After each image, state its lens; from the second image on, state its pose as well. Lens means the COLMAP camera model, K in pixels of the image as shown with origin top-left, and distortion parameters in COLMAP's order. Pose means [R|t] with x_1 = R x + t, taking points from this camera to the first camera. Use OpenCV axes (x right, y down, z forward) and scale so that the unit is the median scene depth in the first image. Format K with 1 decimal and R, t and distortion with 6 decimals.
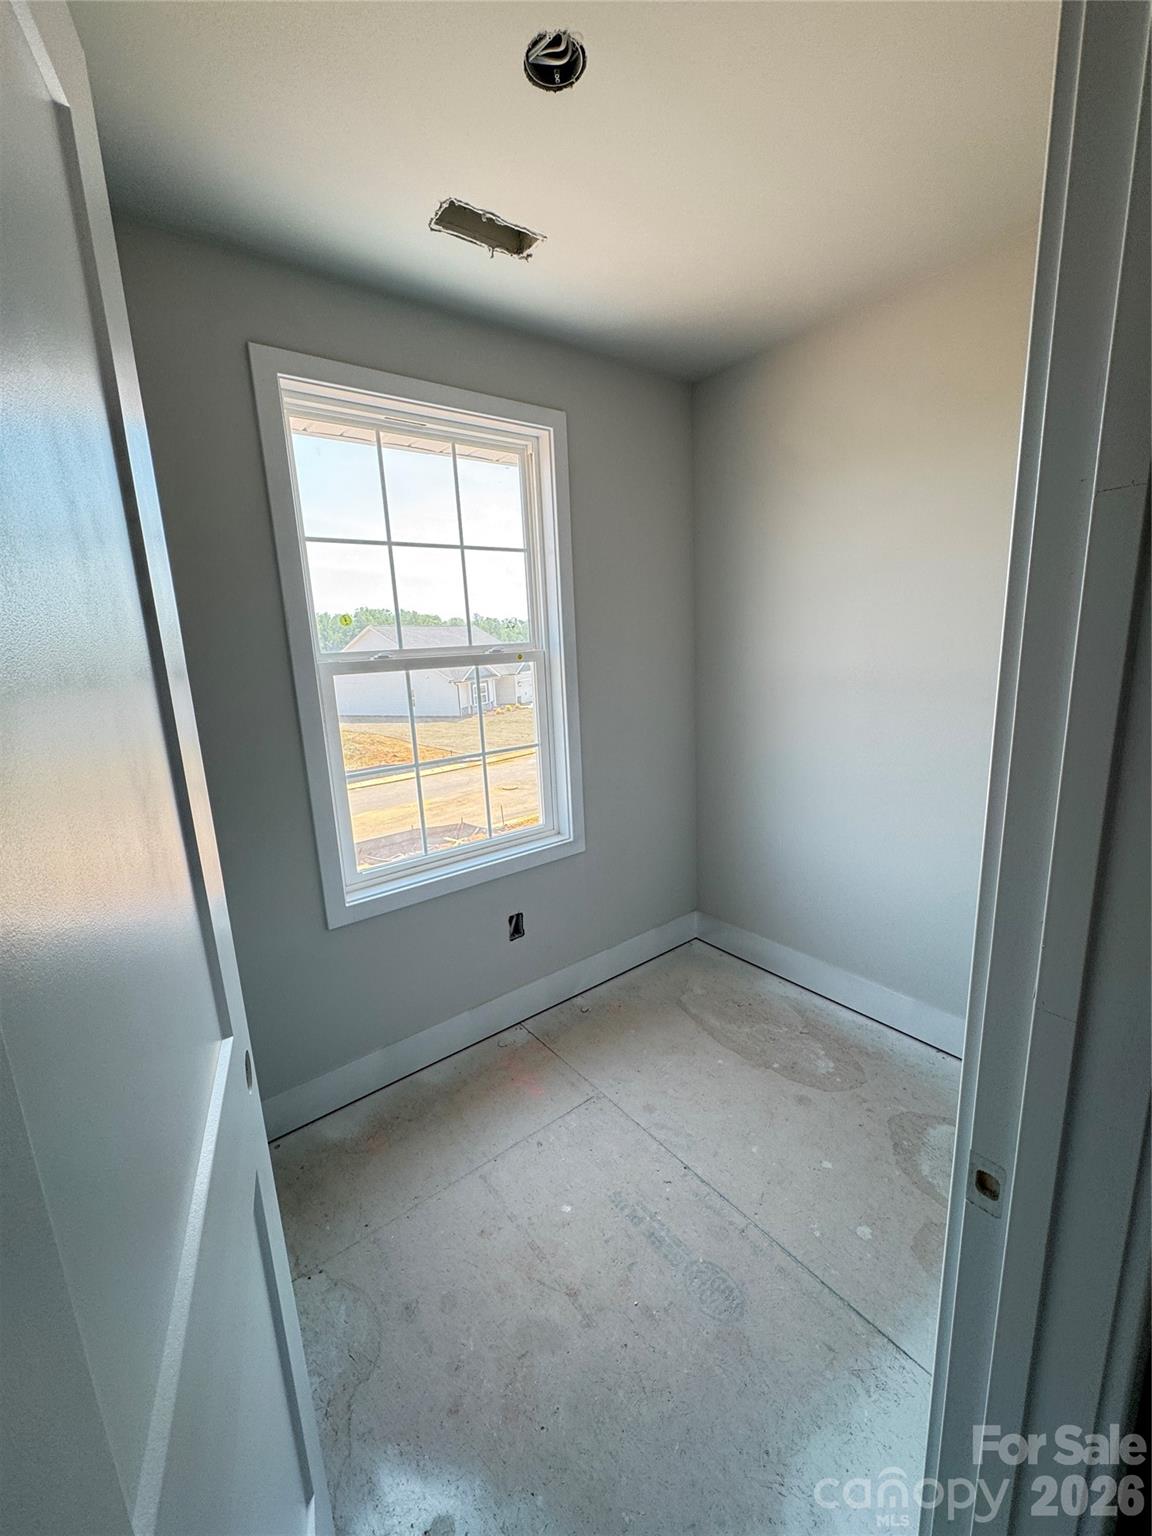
lens RADIAL K [[613.6, 0, 573.3], [0, 613.6, 768.0], [0, 0, 1]] dist [-0.000060, 0.000588]
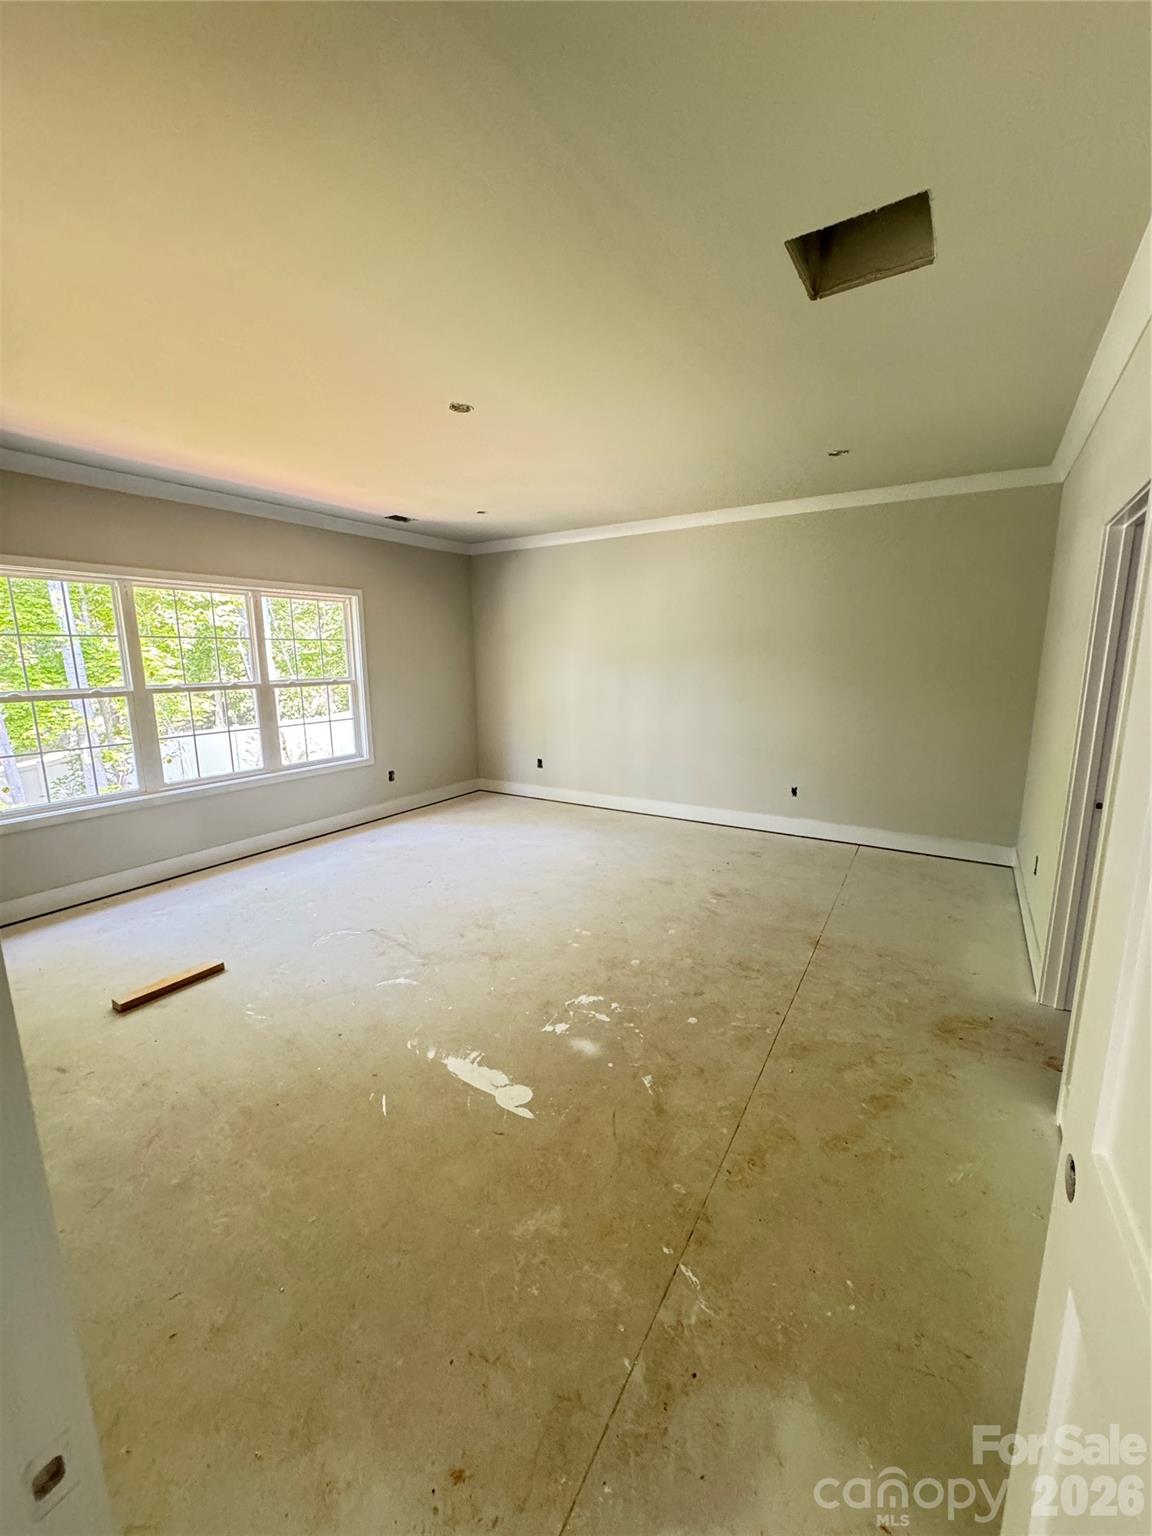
lens RADIAL K [[613.6, 0, 573.3], [0, 613.6, 768.0], [0, 0, 1]] dist [-0.000060, 0.000588]
pose [[0.944994, -0.021481, 0.326380, -0.030744], [0.033482, 0.998952, -0.031195, 0.287276], [-0.325368, 0.040407, 0.944724, -1.717092]]
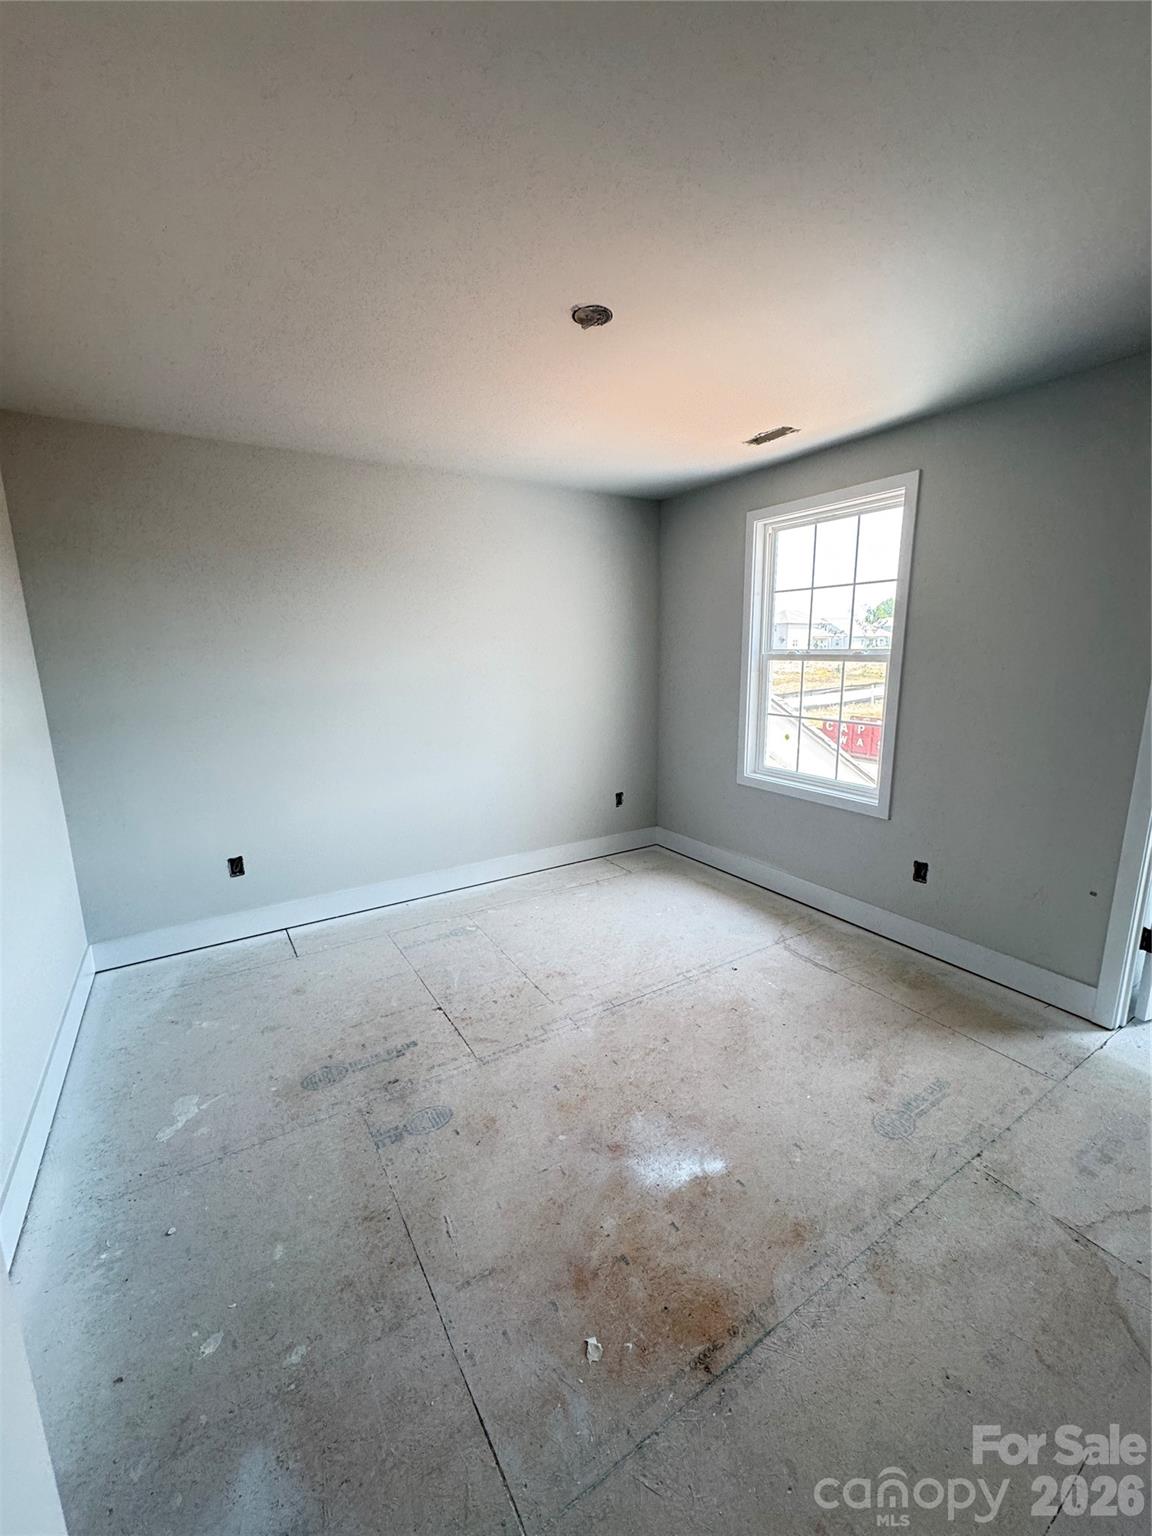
lens RADIAL K [[613.6, 0, 573.3], [0, 613.6, 768.0], [0, 0, 1]] dist [-0.000060, 0.000588]
pose [[-0.113525, 0.242981, -0.963365, 1.427794], [-0.189482, 0.946541, 0.261067, -0.190013], [0.975299, 0.212178, -0.061416, 0.511309]]
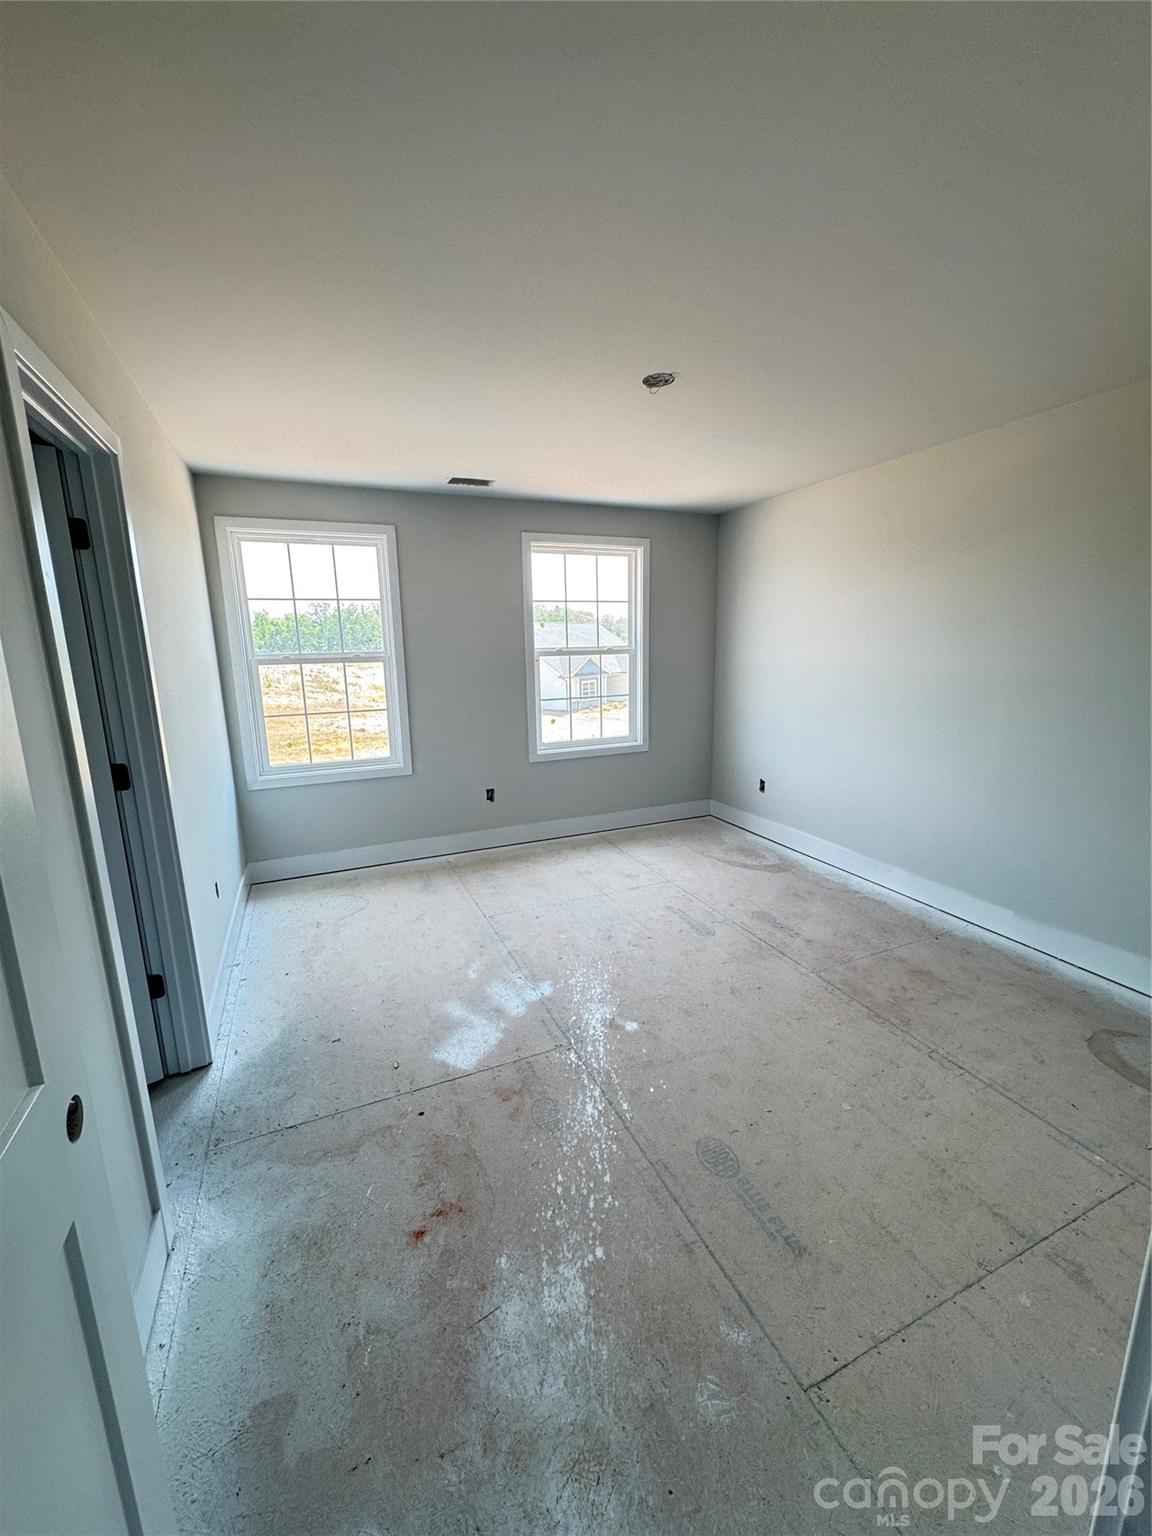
lens RADIAL K [[620.5, 0, 577.2], [0, 620.5, 762.7], [0, 0, 1]] dist [-0.000059, 0.000139]
pose [[0.968042, 0.080832, -0.237403, 0.316535], [-0.080379, 0.996697, 0.011603, 0.192583], [0.237556, 0.007850, 0.971342, -1.151016]]
